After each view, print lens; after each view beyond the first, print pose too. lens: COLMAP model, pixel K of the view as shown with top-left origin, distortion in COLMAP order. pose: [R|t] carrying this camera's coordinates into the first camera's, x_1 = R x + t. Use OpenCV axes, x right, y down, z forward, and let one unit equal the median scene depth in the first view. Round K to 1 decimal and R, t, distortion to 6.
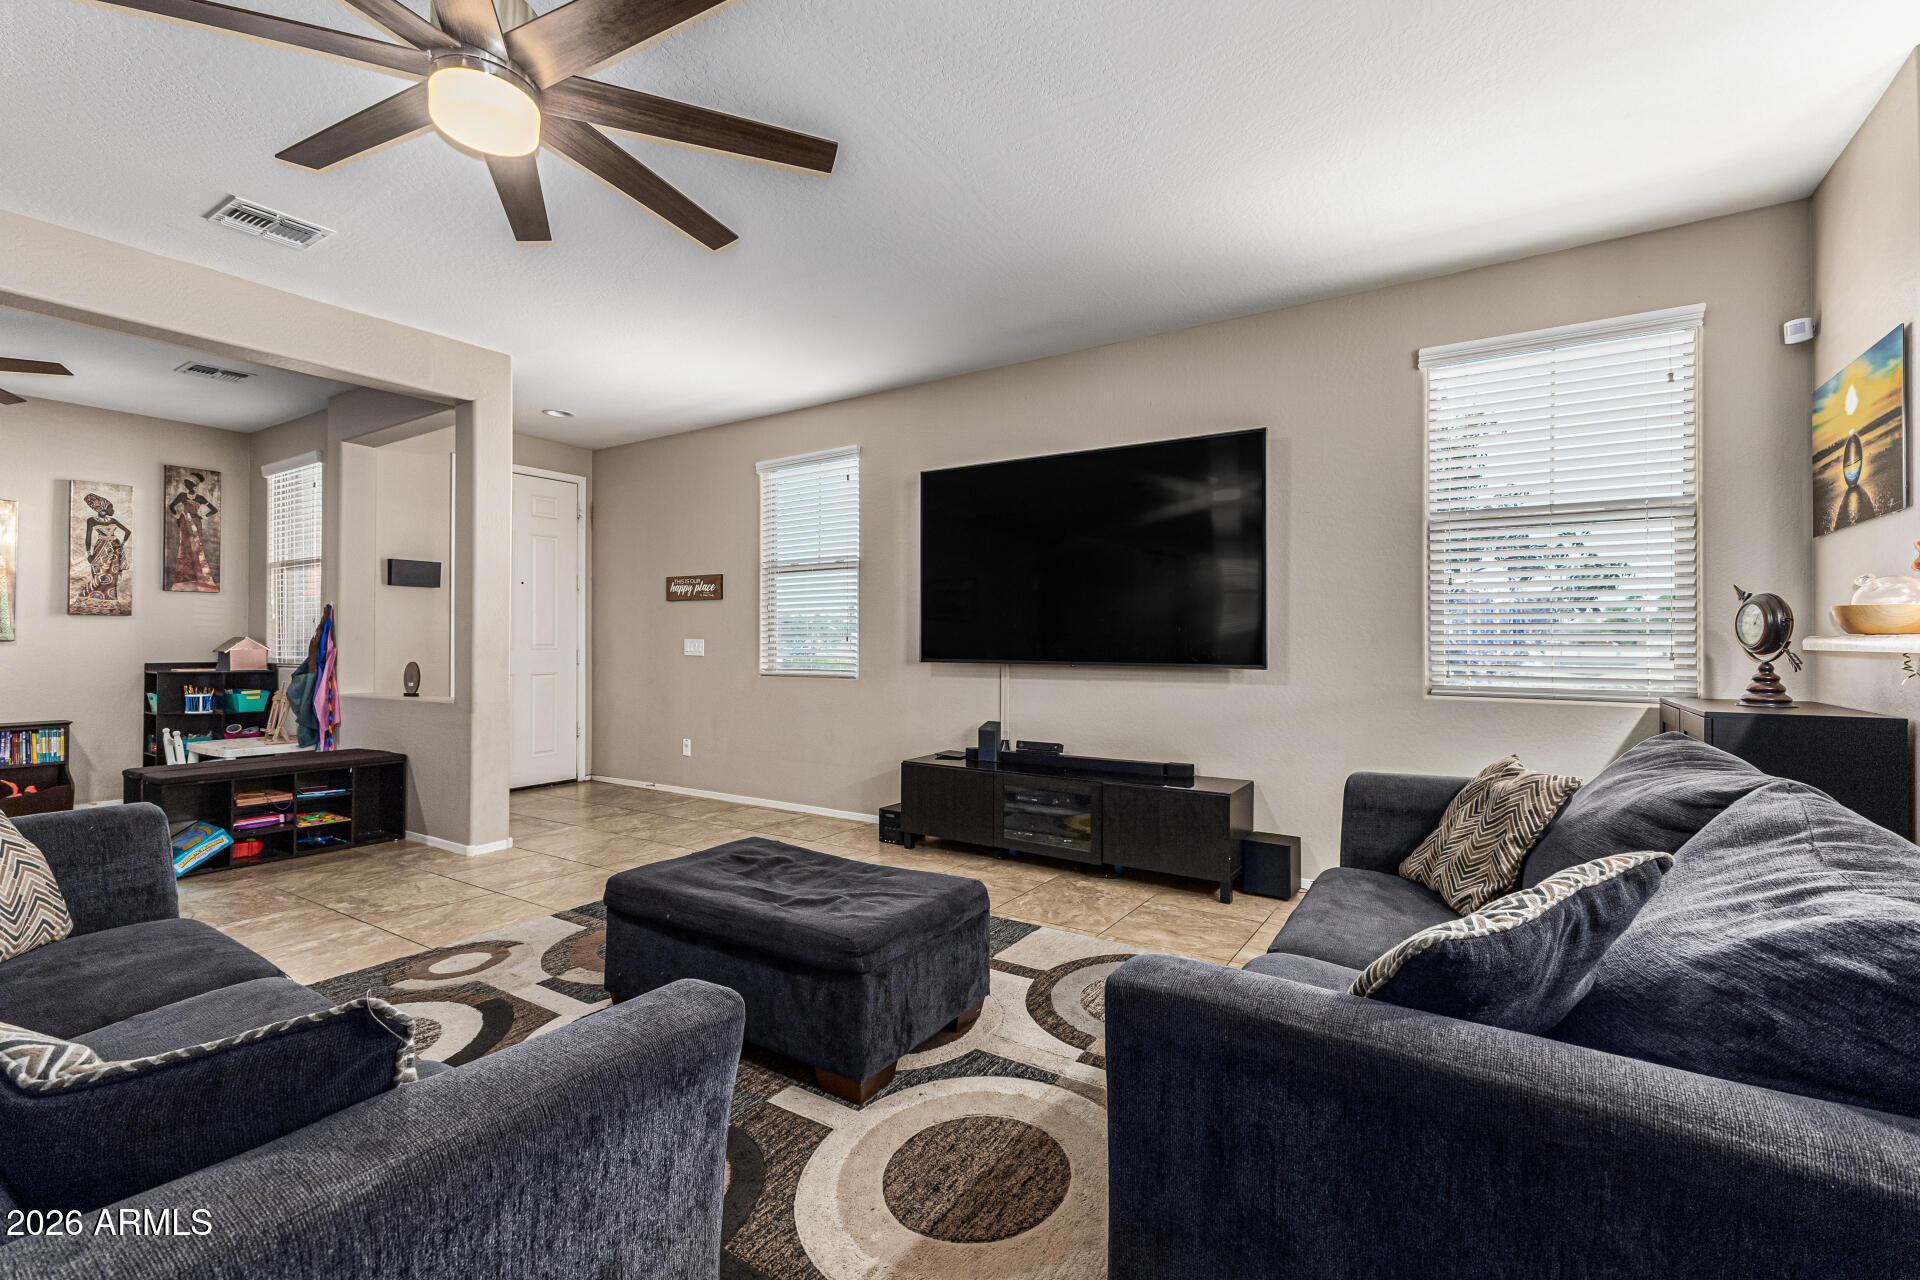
lens RADIAL K [[826.1, 0, 965.1], [0, 826.1, 637.6], [0, 0, 1]] dist [0.007673, -0.000536]
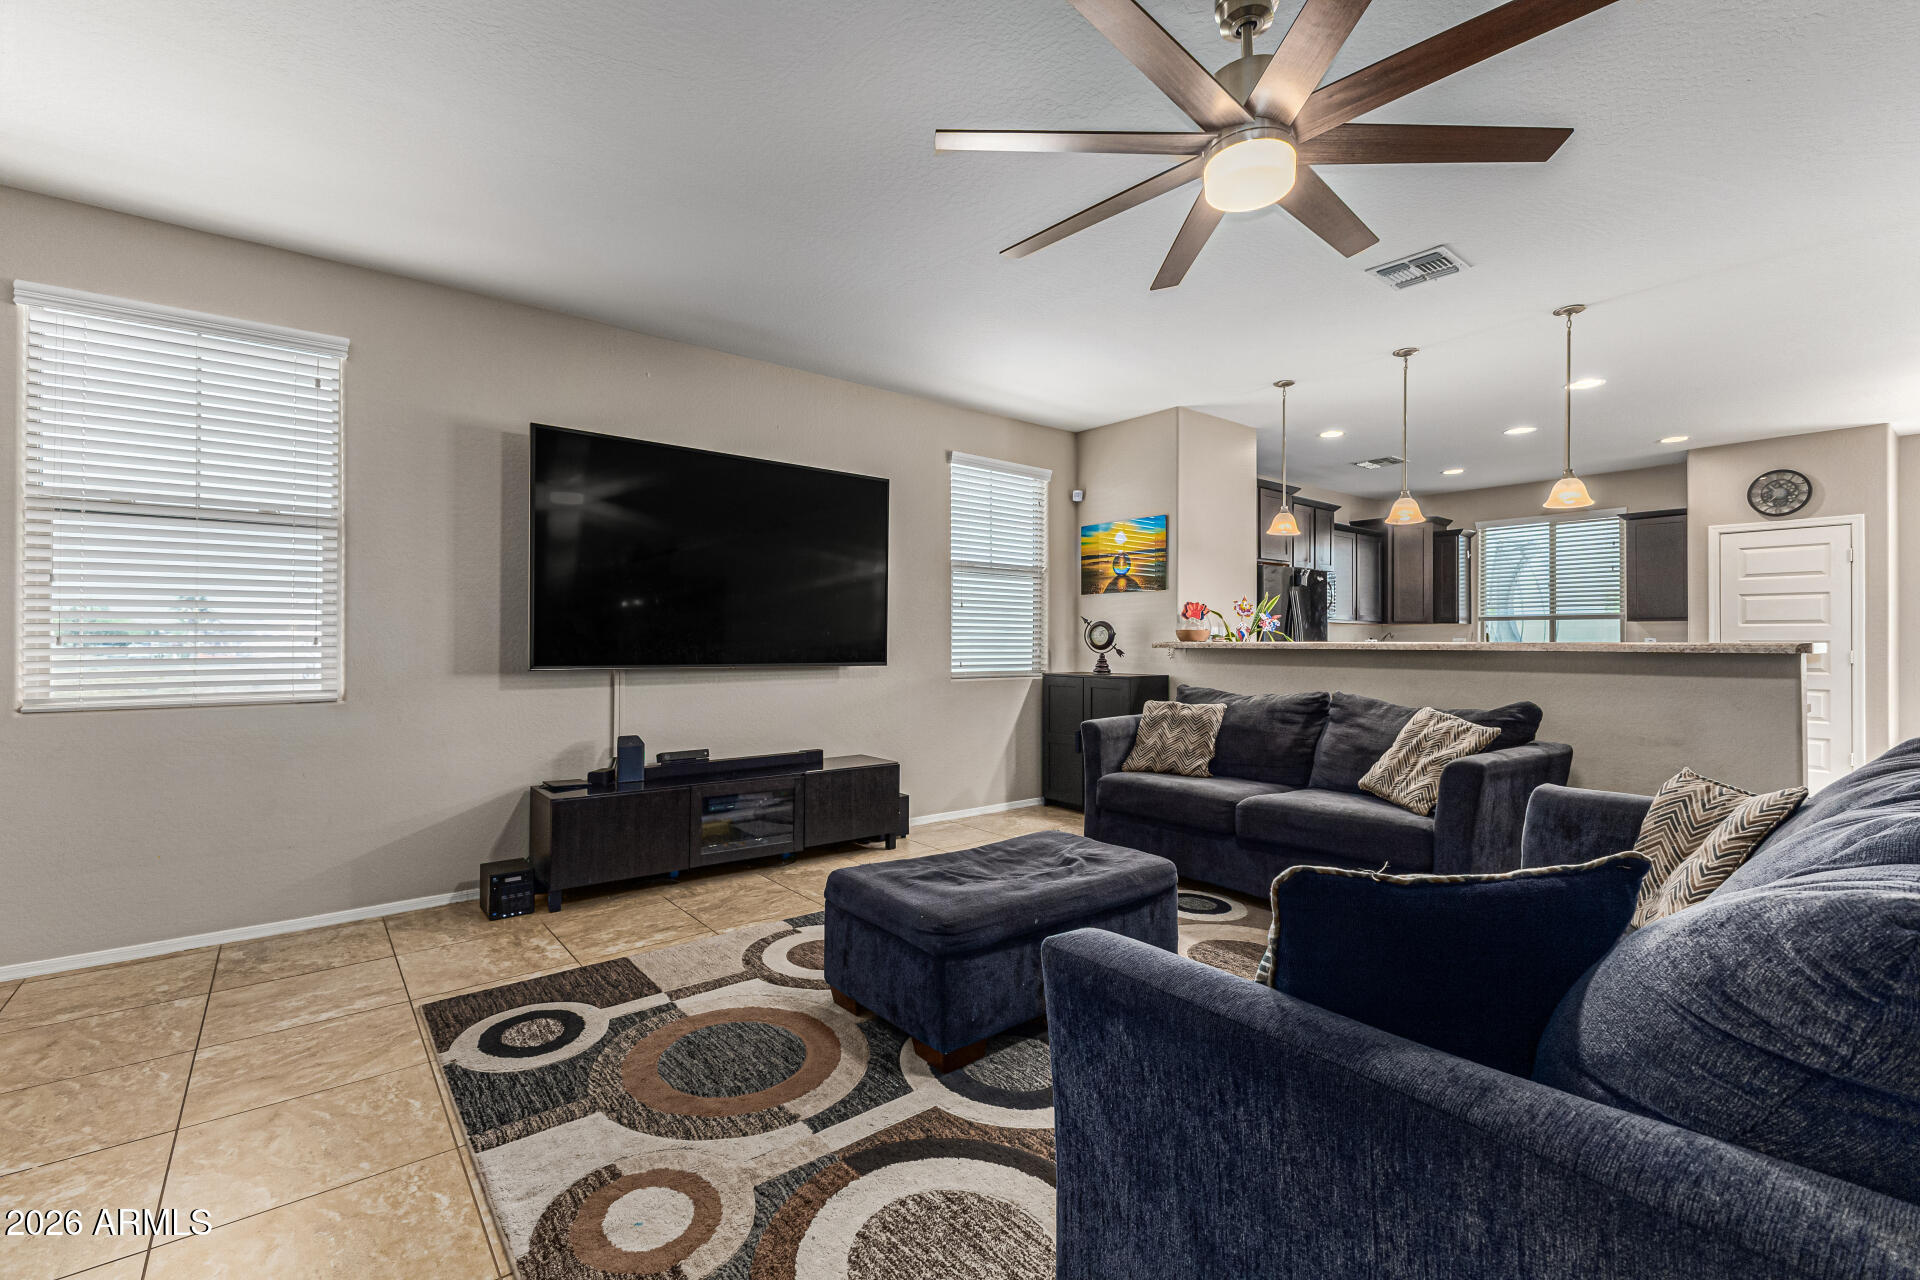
lens RADIAL K [[826.1, 0, 965.1], [0, 826.1, 637.6], [0, 0, 1]] dist [0.007673, -0.000536]
pose [[0.314002, 0.004138, 0.949413, -0.871725], [-0.005973, 0.999979, -0.002383, -0.002830], [-0.949404, -0.004922, 0.314020, 0.498959]]
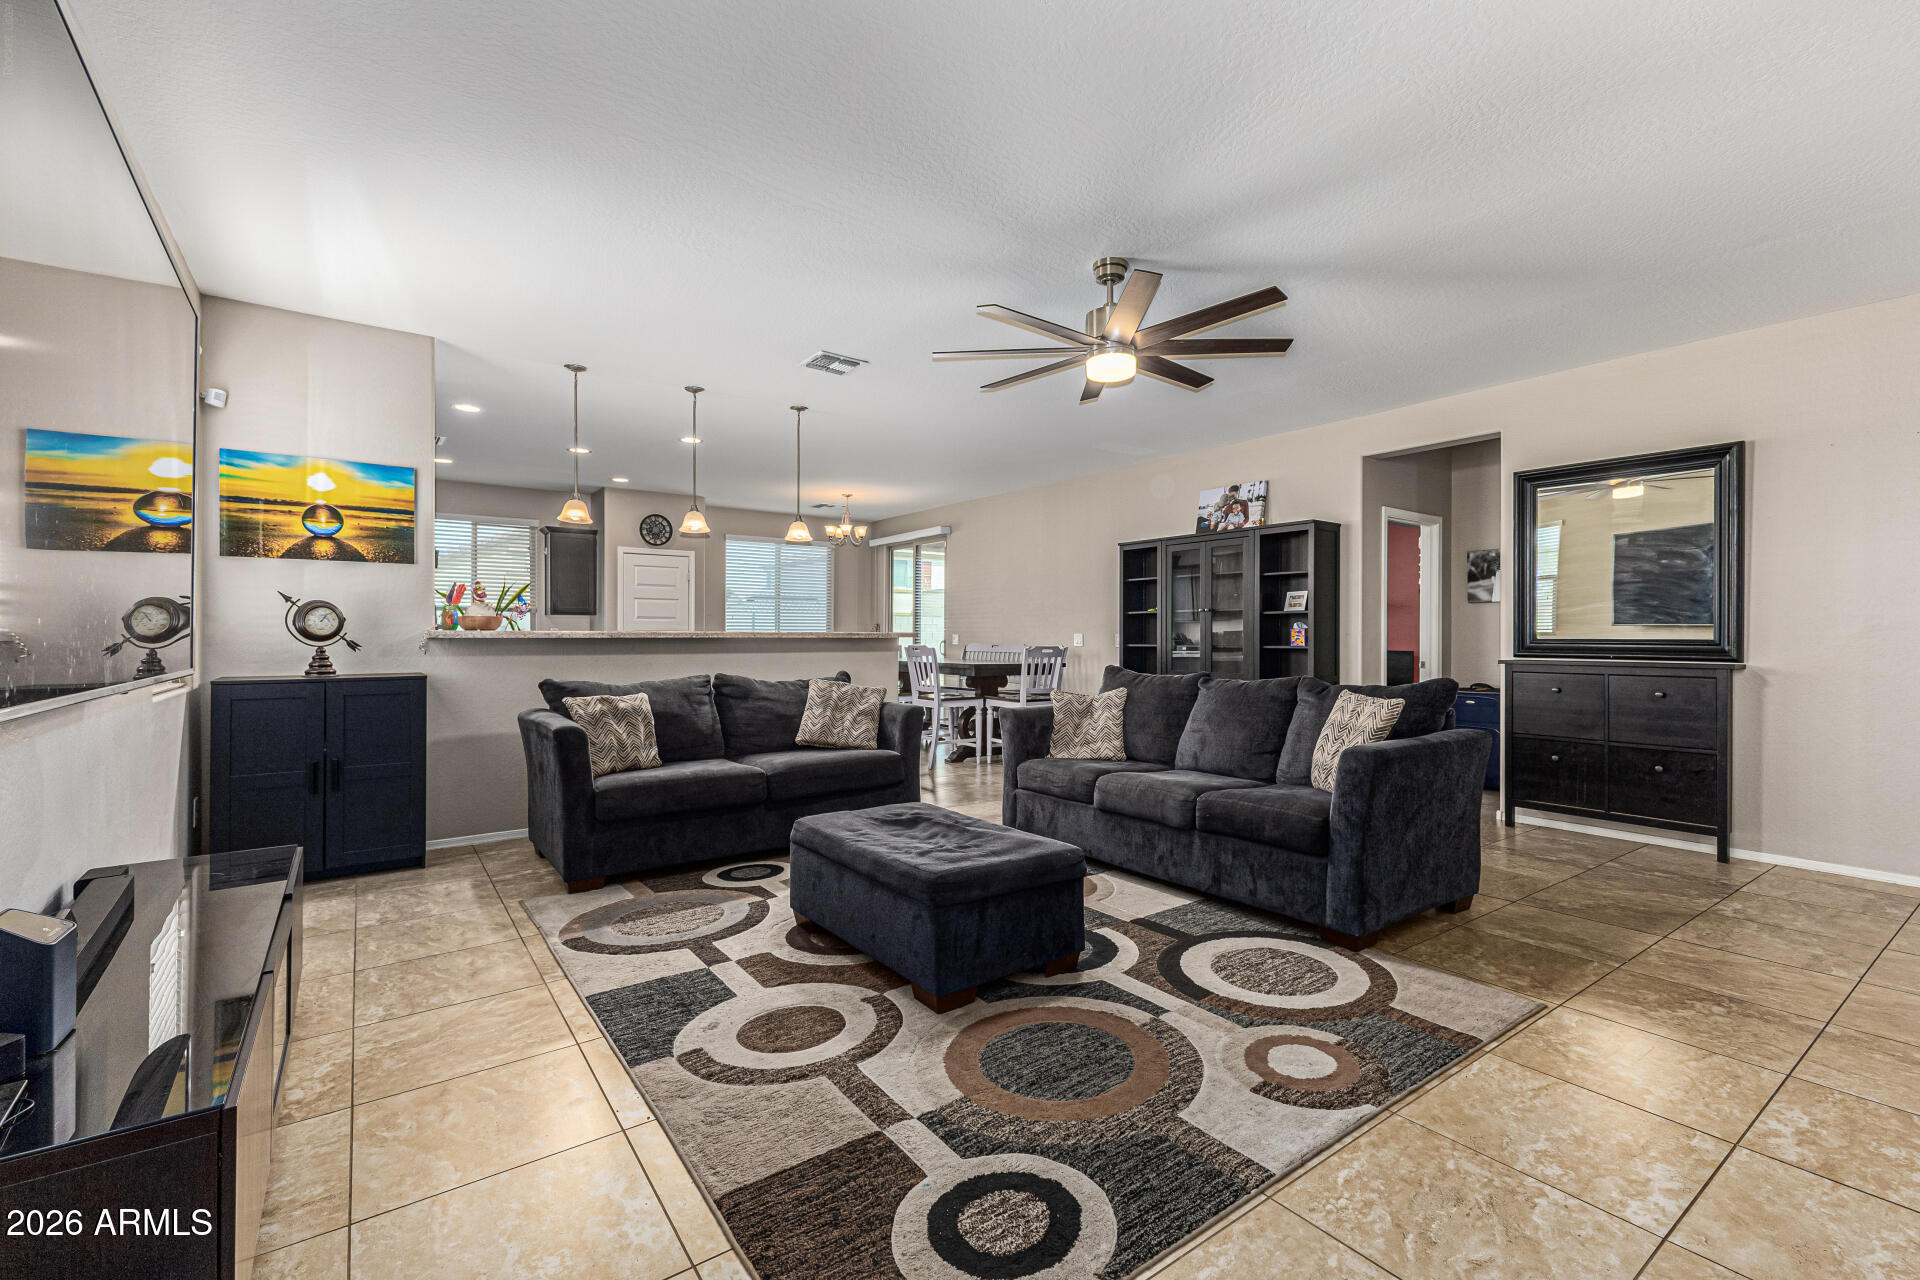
lens RADIAL K [[826.1, 0, 965.1], [0, 826.1, 637.6], [0, 0, 1]] dist [0.007673, -0.000536]
pose [[-0.930721, -0.003638, 0.365711, -0.483168], [-0.003964, 0.999992, -0.000140, 0.006601], [-0.365708, -0.001580, -0.930728, 1.462429]]
